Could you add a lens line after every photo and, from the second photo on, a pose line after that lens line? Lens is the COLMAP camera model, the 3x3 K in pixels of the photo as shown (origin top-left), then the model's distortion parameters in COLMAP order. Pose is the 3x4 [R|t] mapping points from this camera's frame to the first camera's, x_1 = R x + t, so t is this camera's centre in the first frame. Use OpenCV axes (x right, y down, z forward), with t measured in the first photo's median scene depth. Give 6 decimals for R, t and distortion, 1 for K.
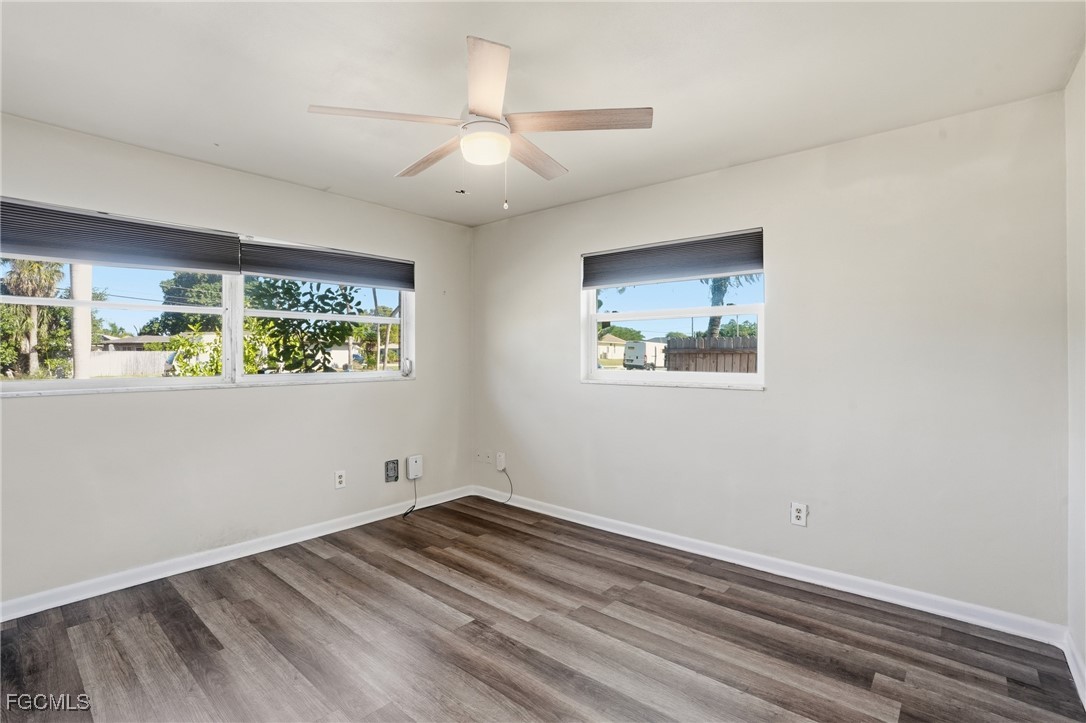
lens RADIAL K [[506.4, 0, 542.4], [0, 506.4, 359.4], [0, 0, 1]] dist [-0.039937, 0.010213]
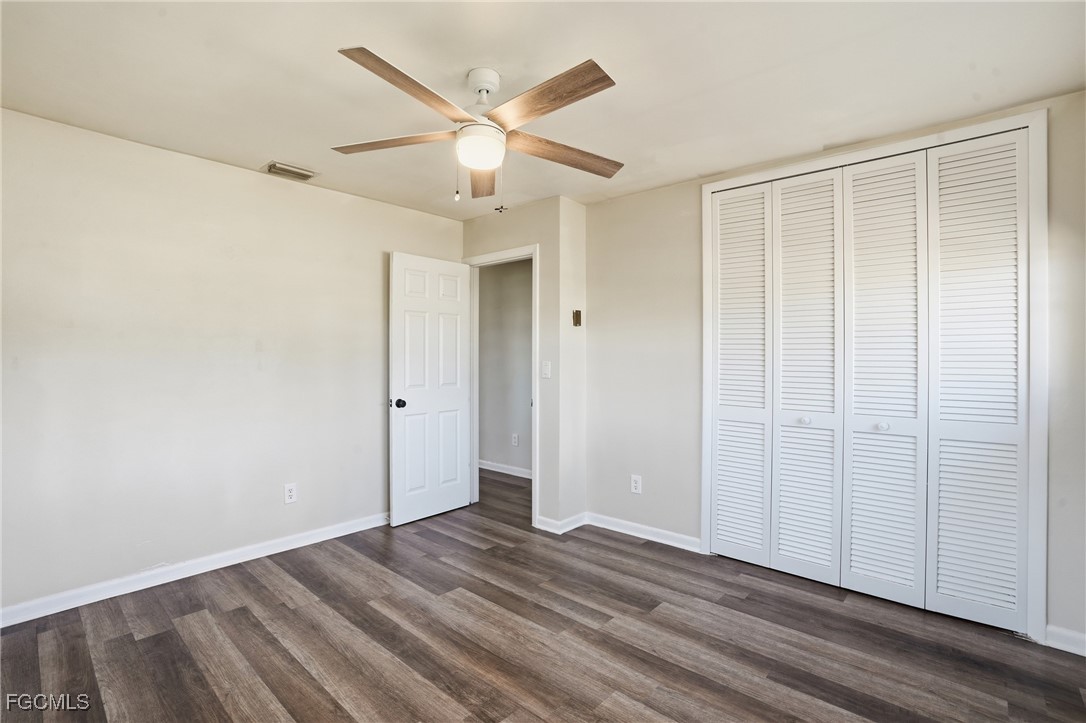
lens RADIAL K [[506.4, 0, 543.5], [0, 506.4, 359.2], [0, 0, 1]] dist [-0.039937, 0.010213]
pose [[-0.999775, 0.000831, 0.021174, -0.253796], [0.001013, 0.999963, 0.008562, -0.012780], [-0.021166, 0.008581, -0.999739, 1.938093]]
